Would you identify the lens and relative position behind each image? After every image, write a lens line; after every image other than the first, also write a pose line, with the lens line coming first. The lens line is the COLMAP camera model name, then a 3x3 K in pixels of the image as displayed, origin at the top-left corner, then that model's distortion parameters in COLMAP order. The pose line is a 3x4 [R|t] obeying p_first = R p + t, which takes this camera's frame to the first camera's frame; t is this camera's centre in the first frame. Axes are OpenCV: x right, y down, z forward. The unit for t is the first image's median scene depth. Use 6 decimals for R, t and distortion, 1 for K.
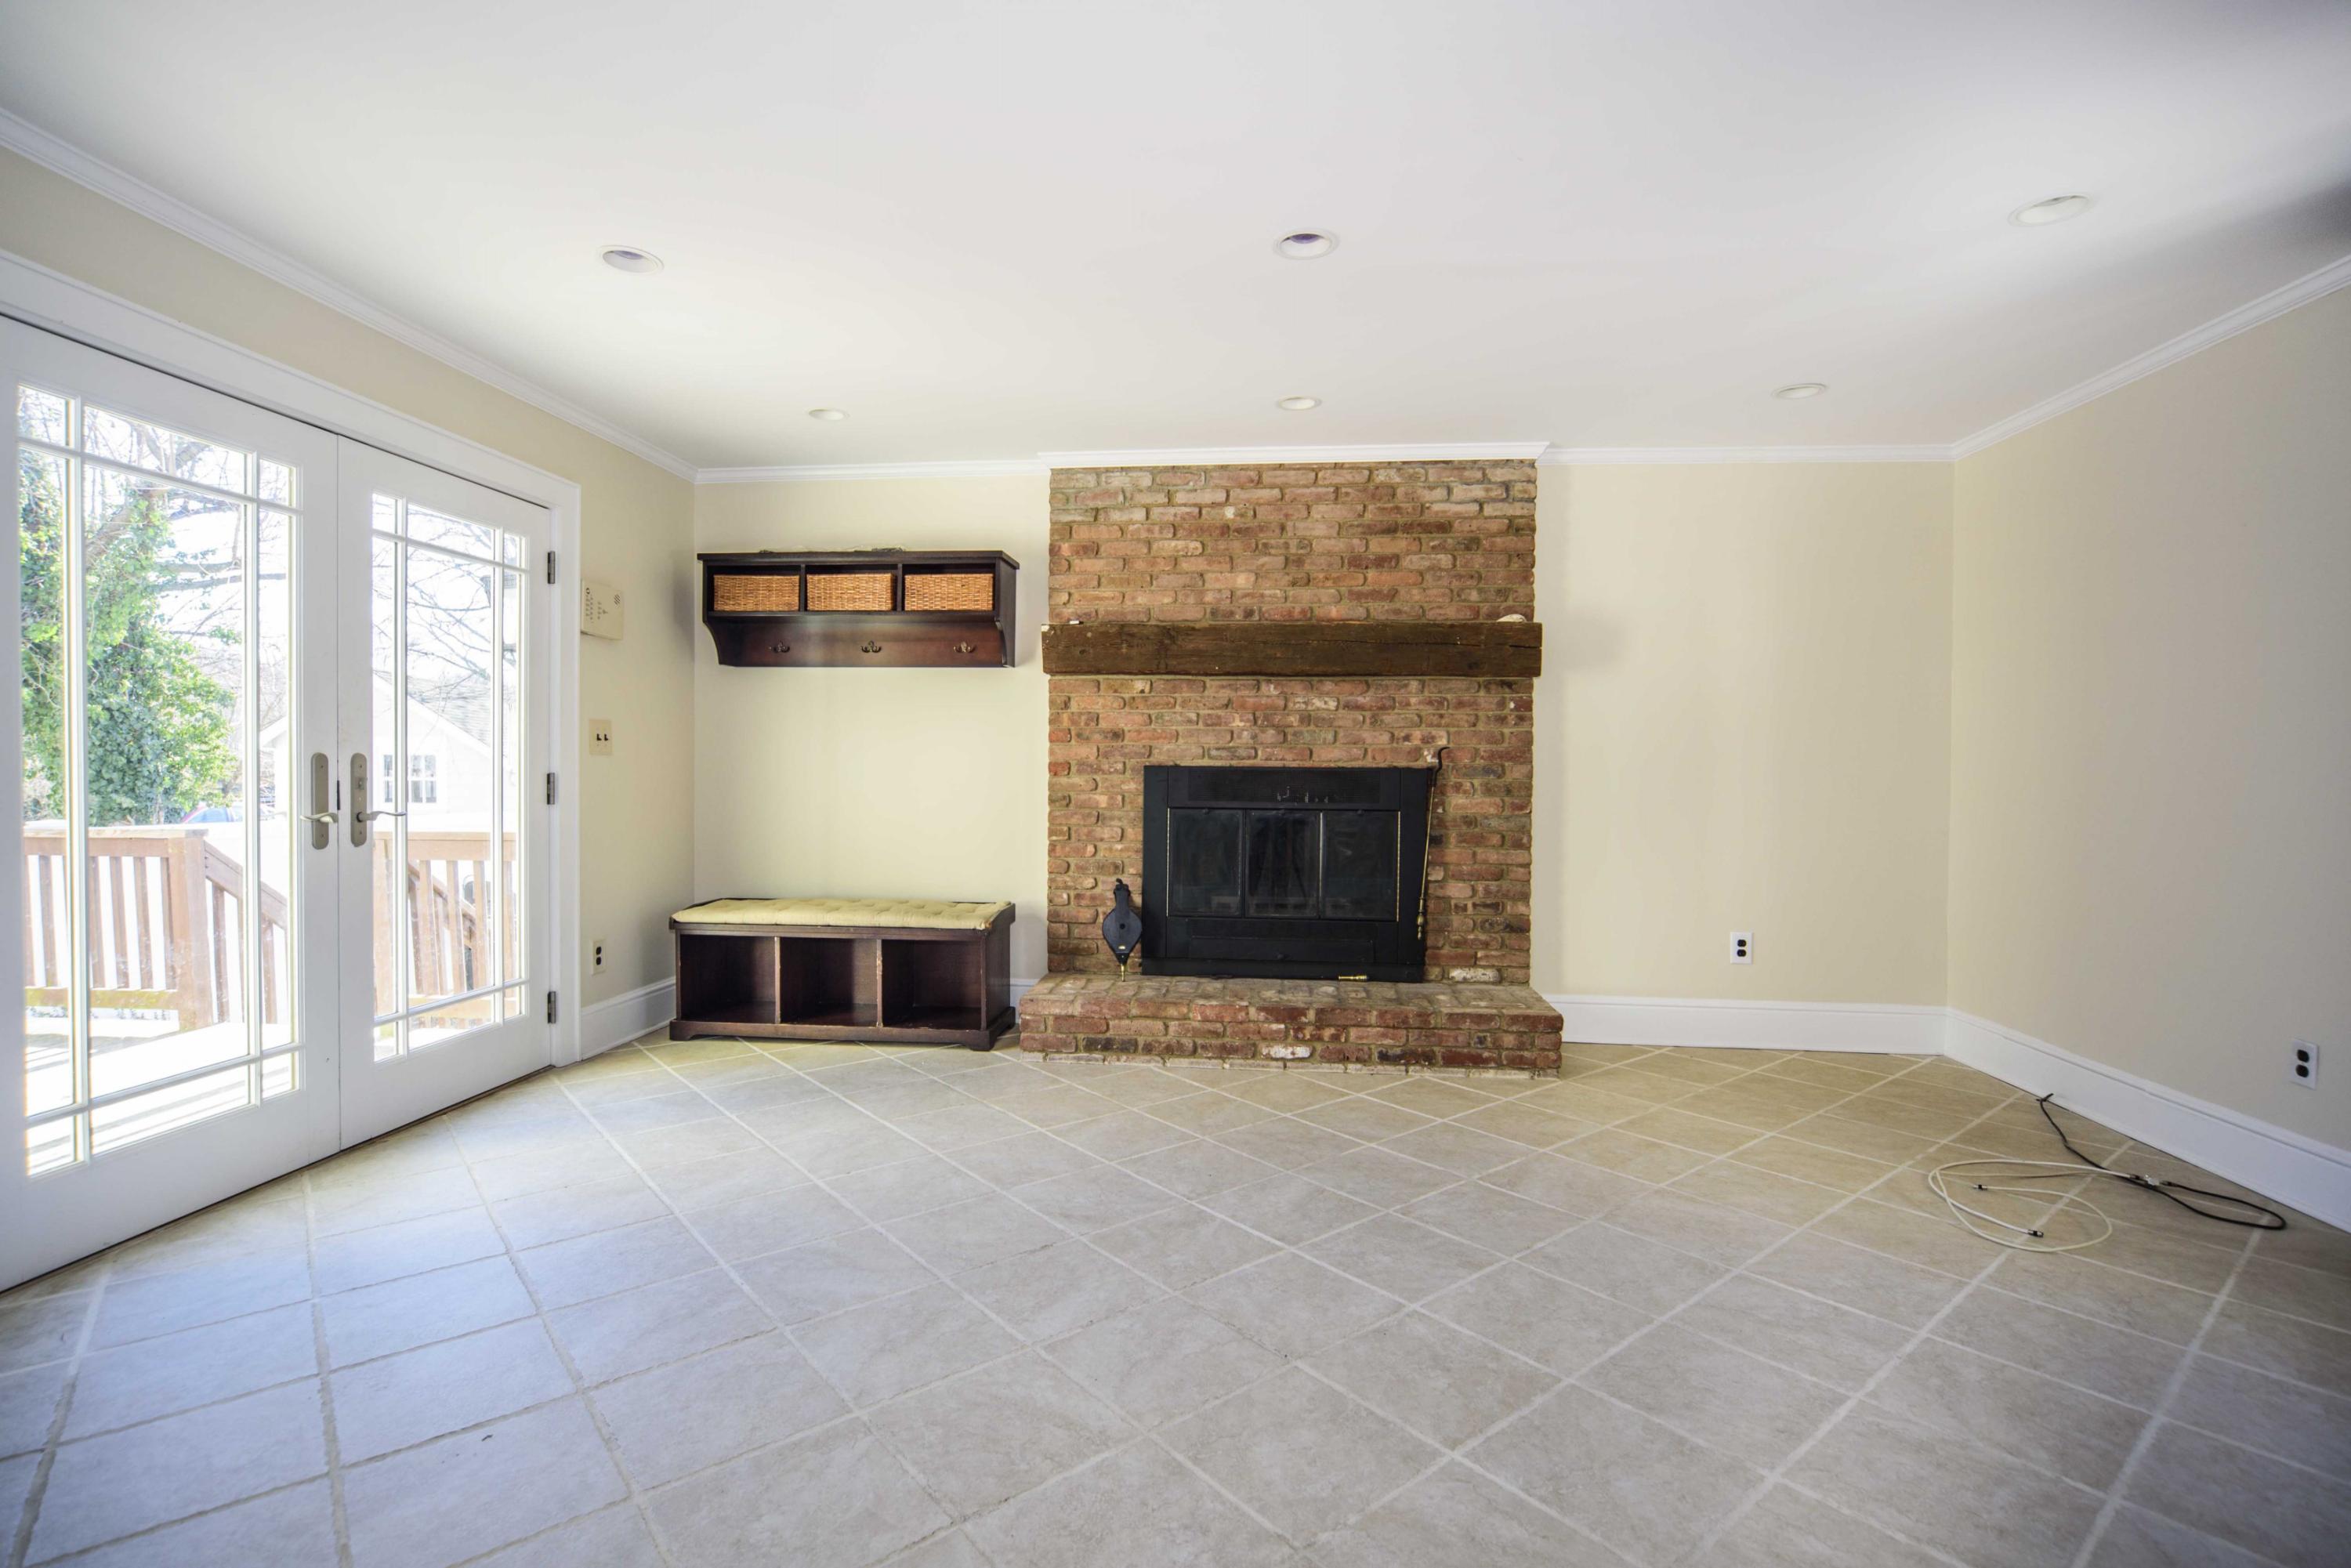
lens RADIAL K [[1118.1, 0, 1160.1], [0, 1118.1, 793.9], [0, 0, 1]] dist [-0.015849, 0.012128]
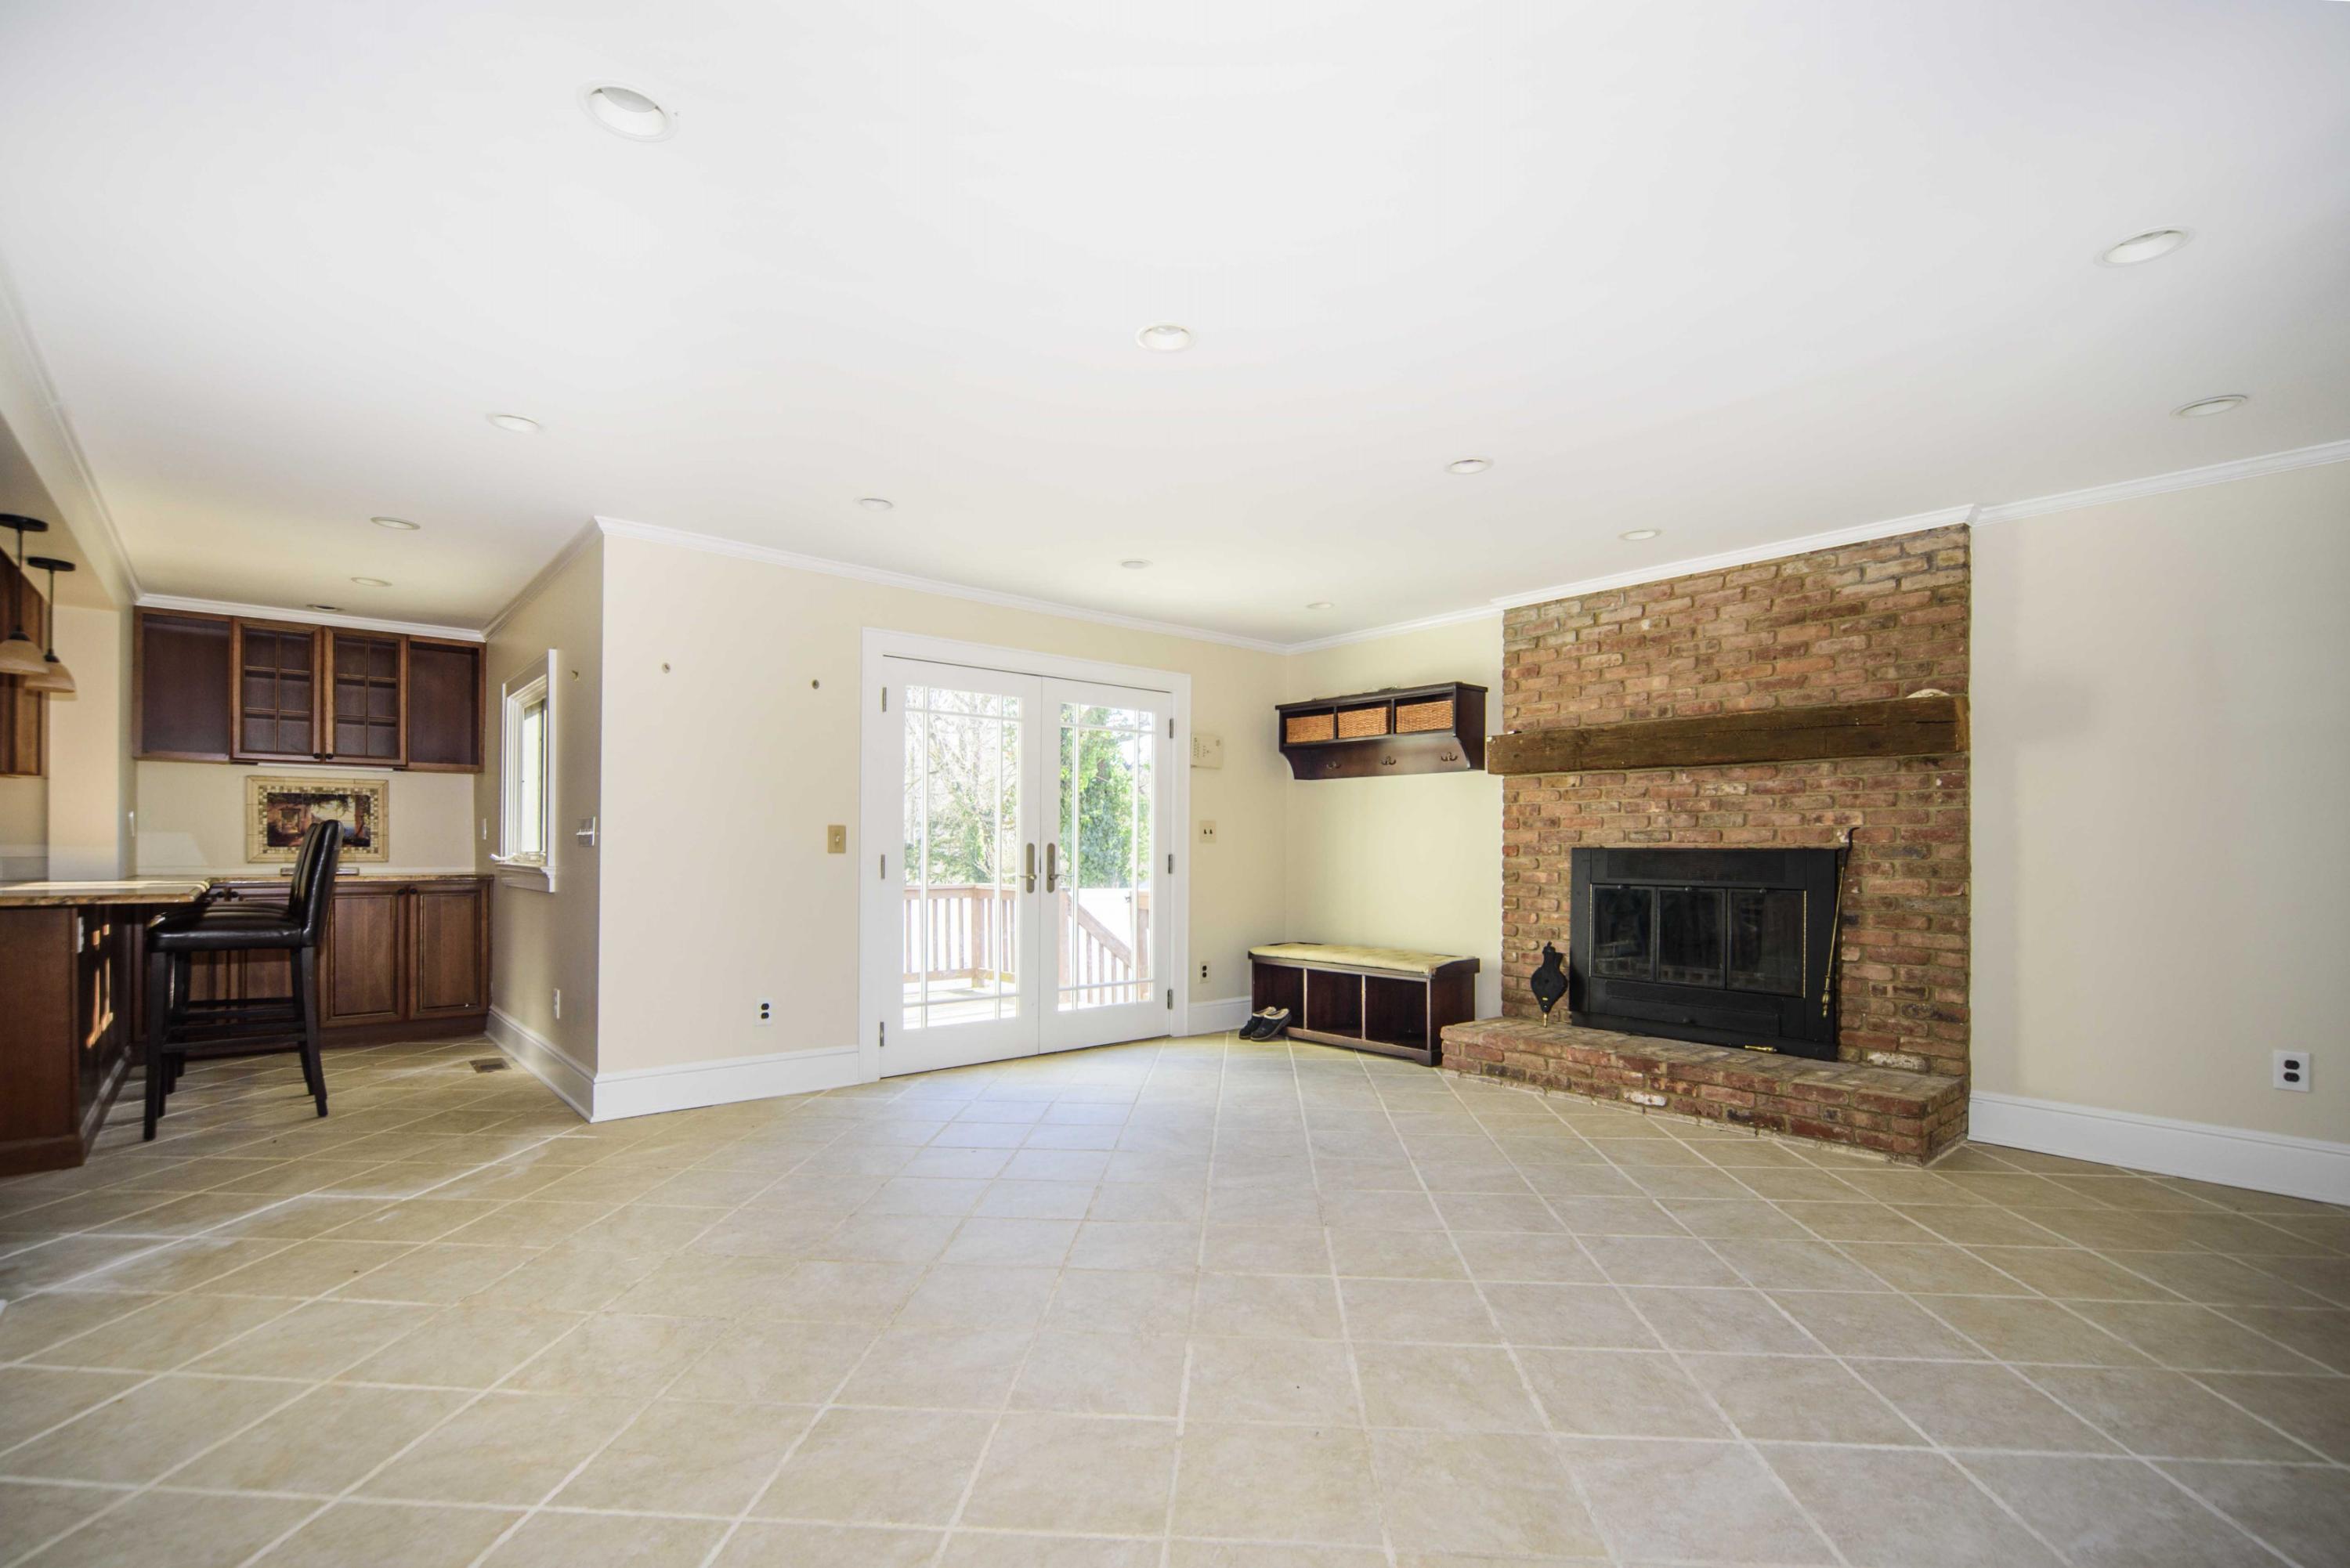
lens RADIAL K [[1074.8, 0, 1170.9], [0, 1074.8, 847.5], [0, 0, 1]] dist [0.000246, 0.000307]
pose [[0.724079, -0.006049, -0.689690, 0.471658], [-0.014912, 0.999590, -0.024423, 0.008675], [0.689556, 0.027969, 0.723692, -0.119593]]
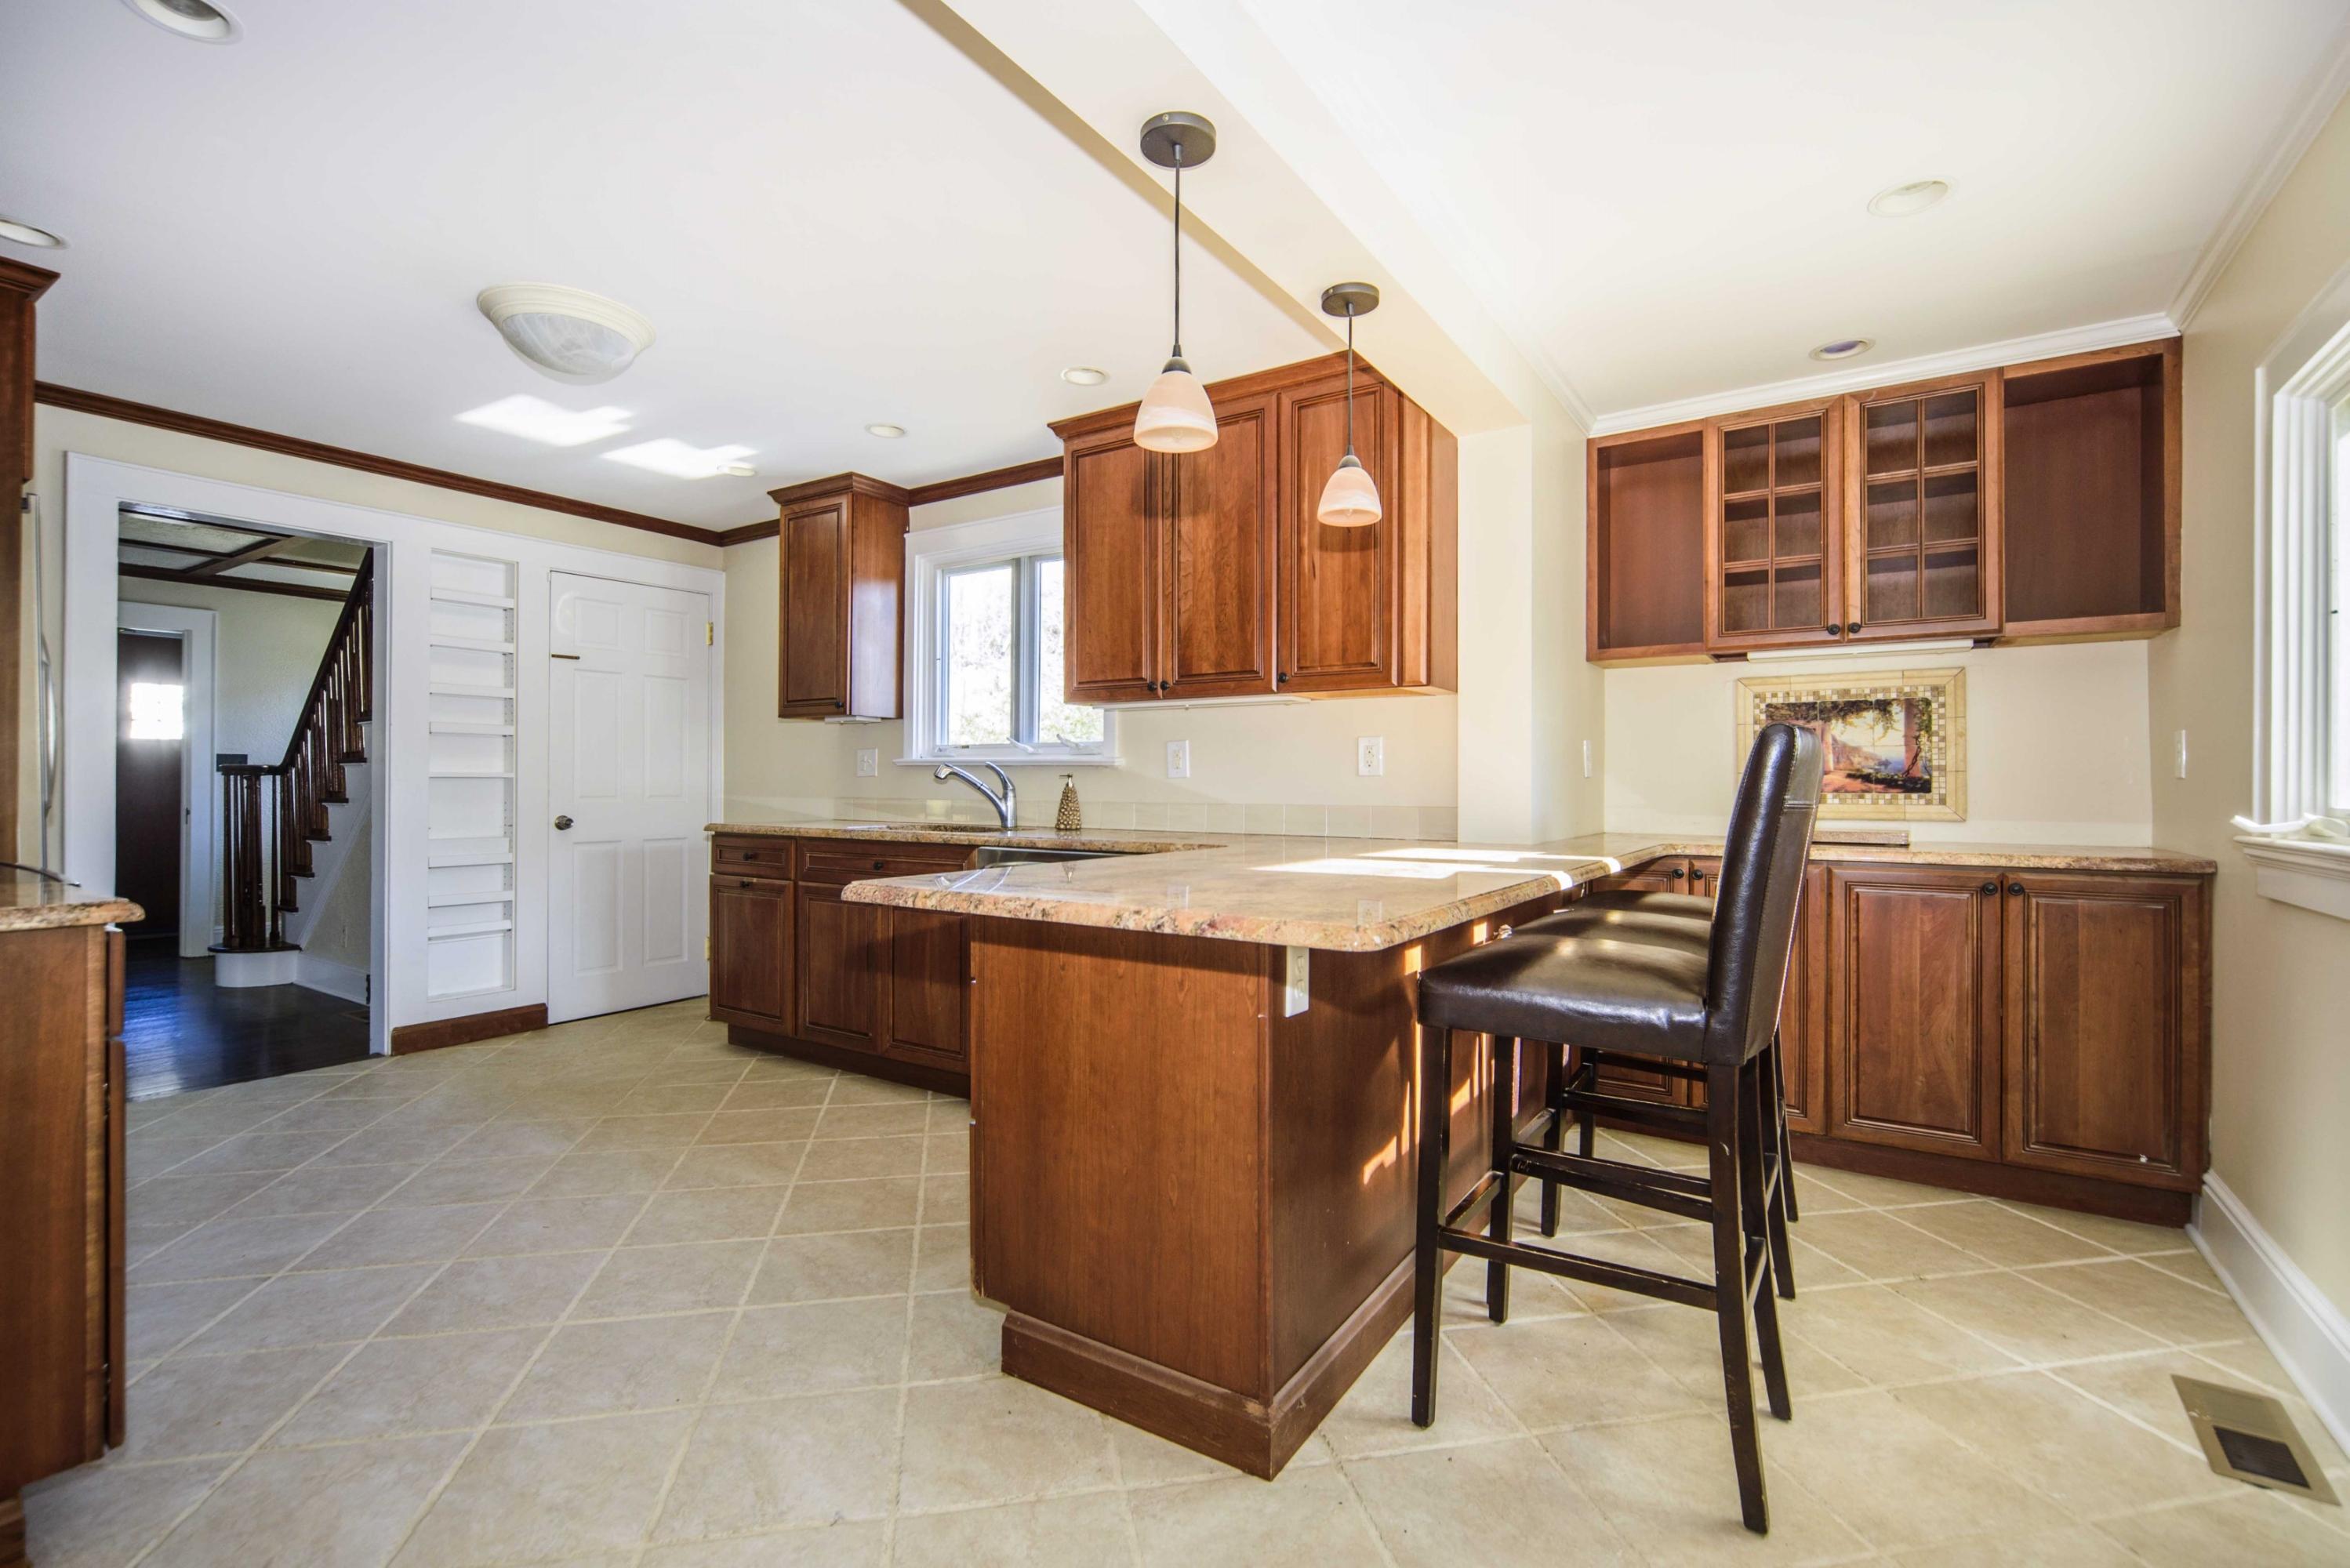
lens RADIAL K [[1048.5, 0, 1183.7], [0, 1048.5, 779.1], [0, 0, 1]] dist [-0.001007, -0.000108]
pose [[-0.459528, -0.014343, -0.888047, -0.337284], [-0.029121, 0.999575, -0.001075, -0.004304], [0.887686, 0.025367, -0.459751, 0.043032]]
